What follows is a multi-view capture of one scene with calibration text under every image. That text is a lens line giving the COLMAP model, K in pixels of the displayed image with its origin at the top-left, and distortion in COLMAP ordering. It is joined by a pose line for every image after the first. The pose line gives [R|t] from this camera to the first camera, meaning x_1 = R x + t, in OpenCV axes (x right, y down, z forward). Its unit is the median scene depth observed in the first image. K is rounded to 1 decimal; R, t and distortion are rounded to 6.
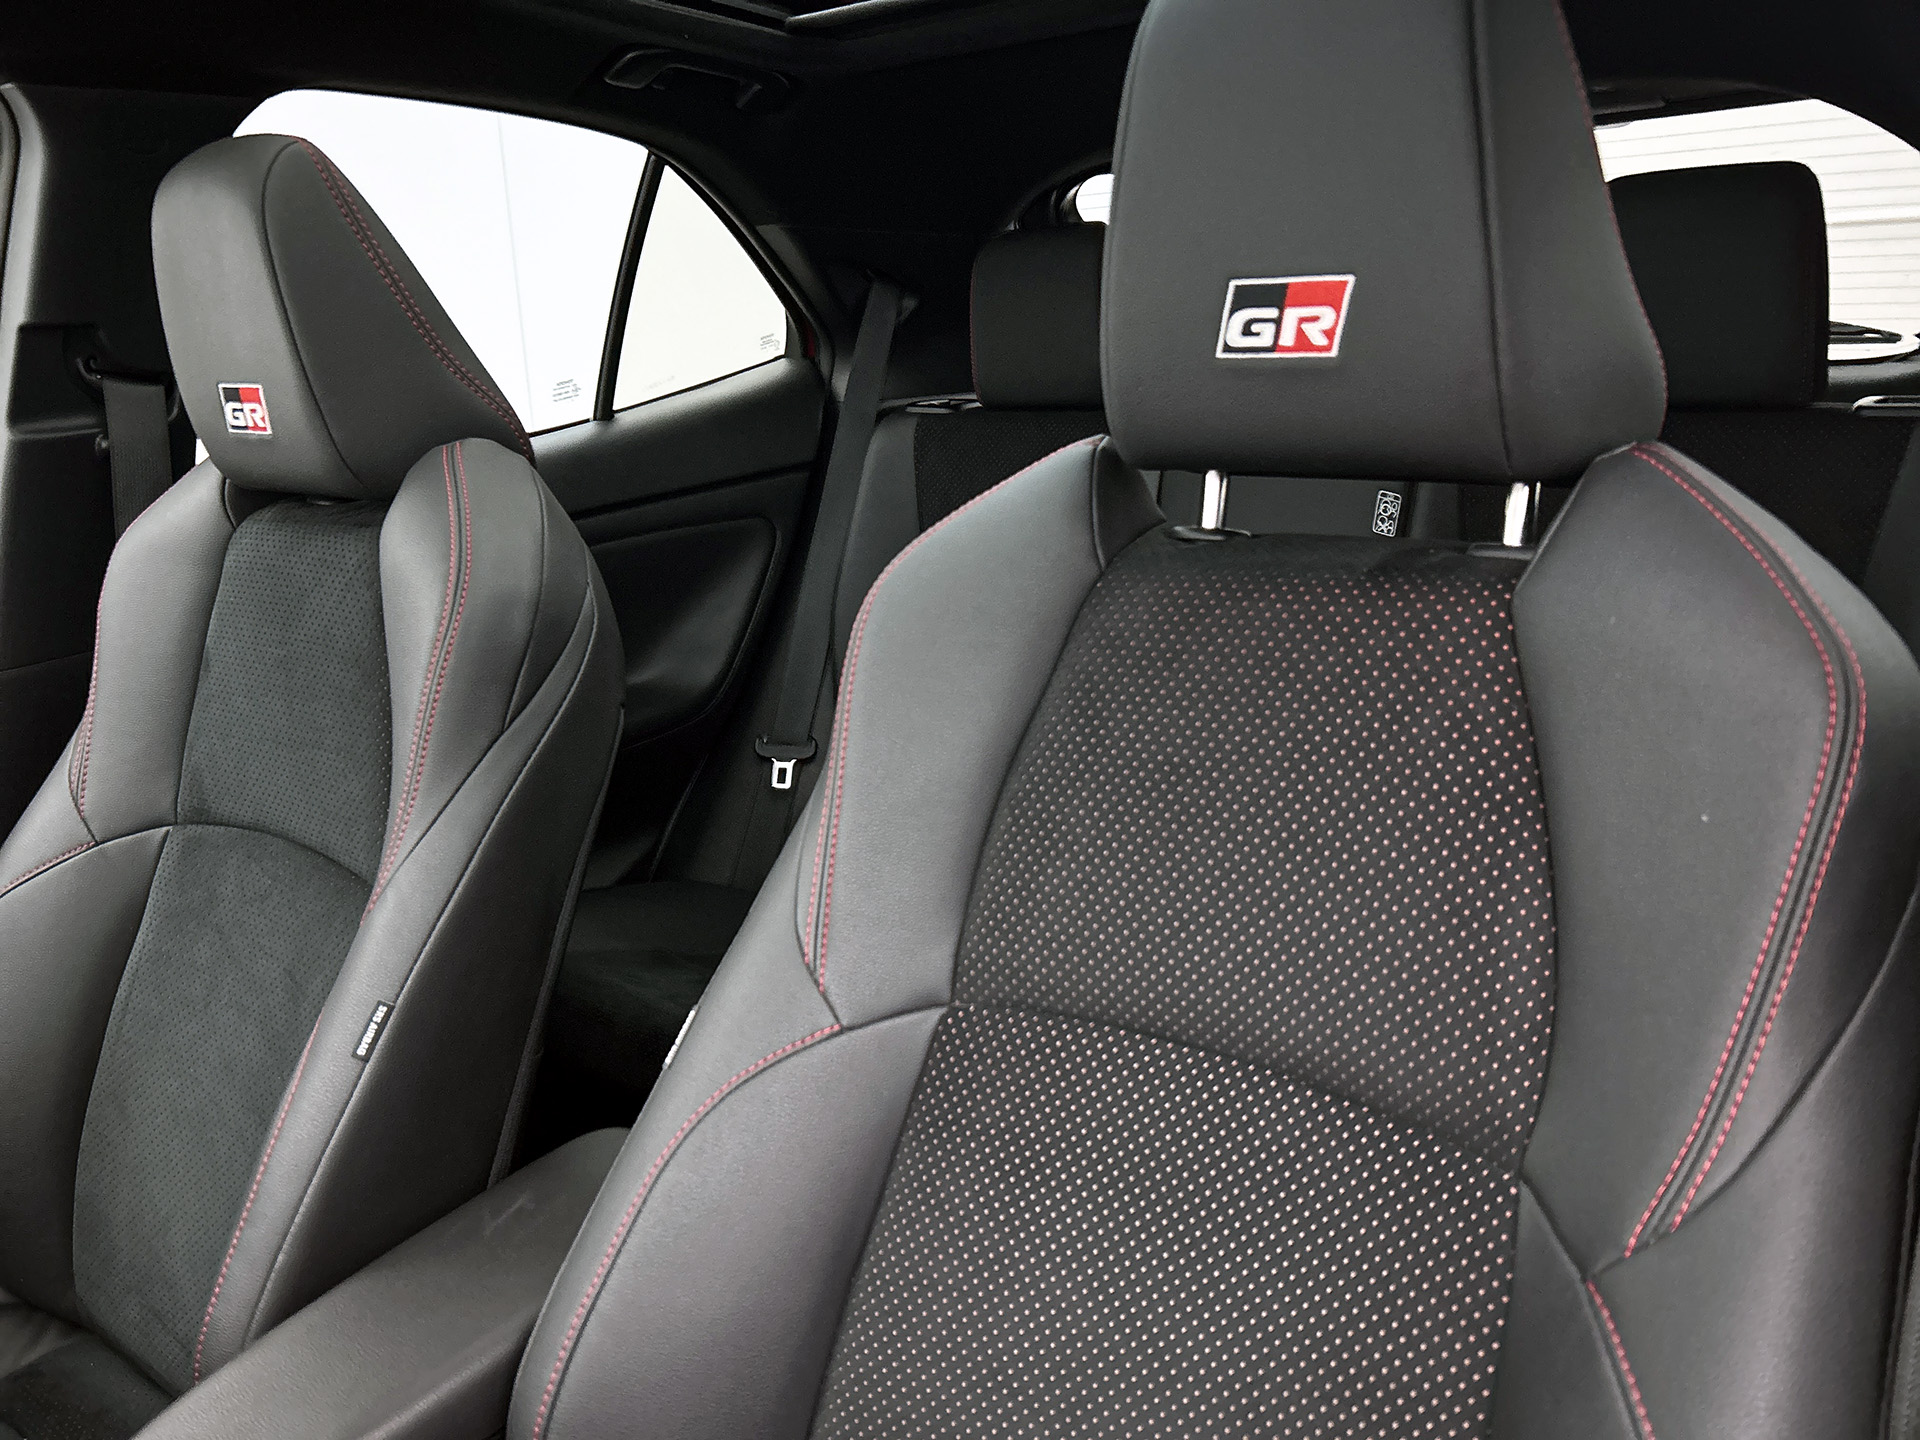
lens RADIAL K [[1478.1, 0, 960.4], [0, 1478.1, 739.5], [0, 0, 1]] dist [0.069290, -0.086015]
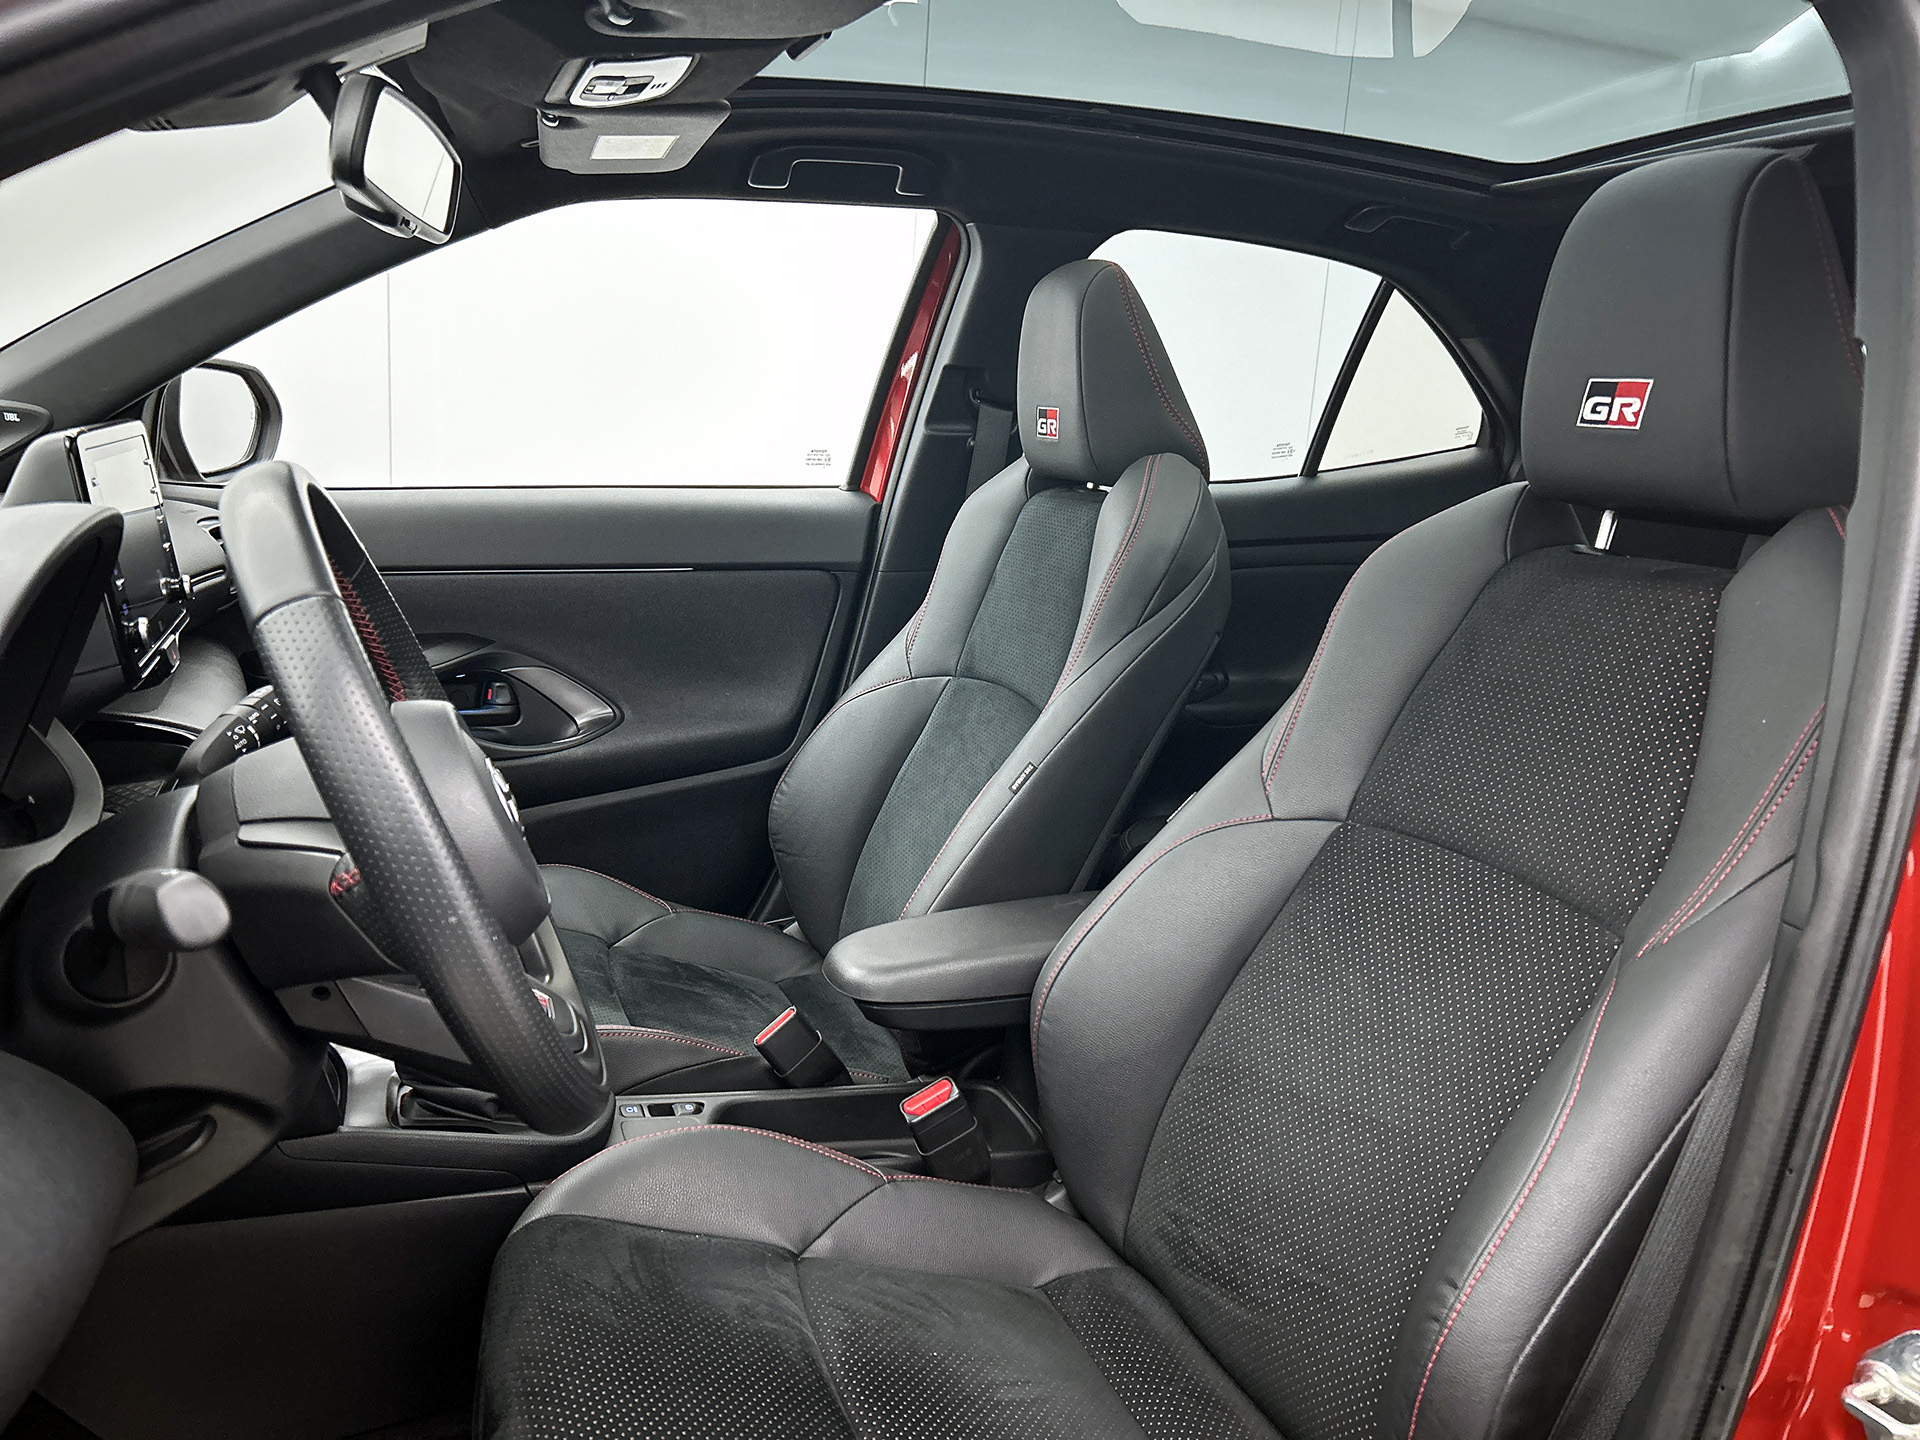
lens RADIAL K [[1478.1, 0, 960.4], [0, 1478.1, 739.5], [0, 0, 1]] dist [0.069290, -0.086015]
pose [[0.856407, 0.198742, -0.476517, 0.286866], [-0.230052, 0.973149, -0.007580, 0.153069], [0.462215, 0.116115, 0.879133, -0.439344]]
